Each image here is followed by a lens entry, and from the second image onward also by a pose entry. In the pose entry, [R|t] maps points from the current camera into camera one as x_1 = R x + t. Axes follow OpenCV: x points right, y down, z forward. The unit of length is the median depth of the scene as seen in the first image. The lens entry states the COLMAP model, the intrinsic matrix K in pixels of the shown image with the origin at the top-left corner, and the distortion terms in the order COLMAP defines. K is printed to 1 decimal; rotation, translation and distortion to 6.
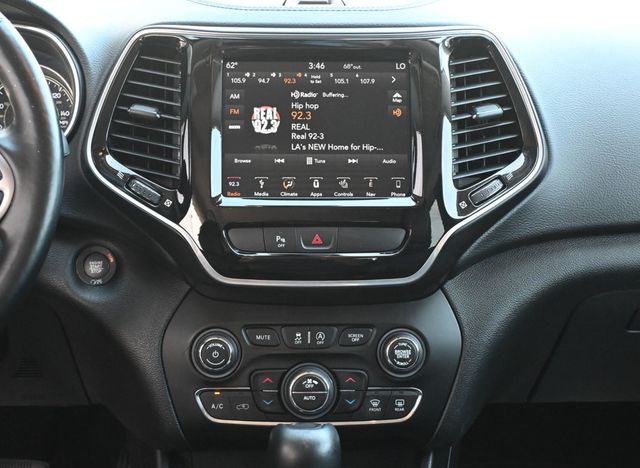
lens RADIAL K [[1107.2, 0, 323.8], [0, 1107.2, 229.0], [0, 0, 1]] dist [0.067440, 0.000000]
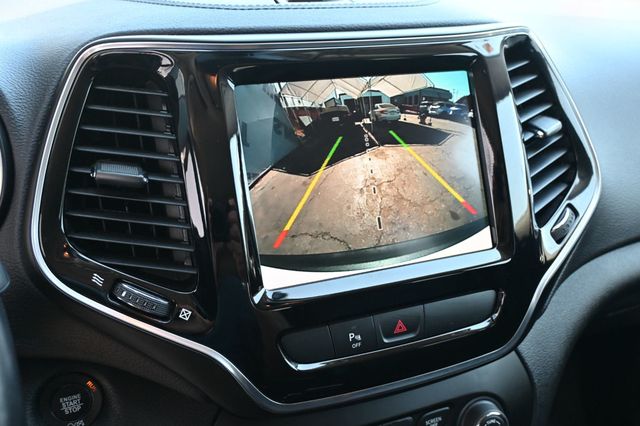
lens RADIAL K [[573.0, 0, 320.3], [0, 573.0, 215.5], [0, 0, 1]] dist [0.001260, -0.014775]
pose [[0.940289, -0.135814, 0.312109, -0.159914], [0.096210, 0.985603, 0.139033, -0.117816], [-0.326498, -0.100703, 0.939818, 0.651053]]
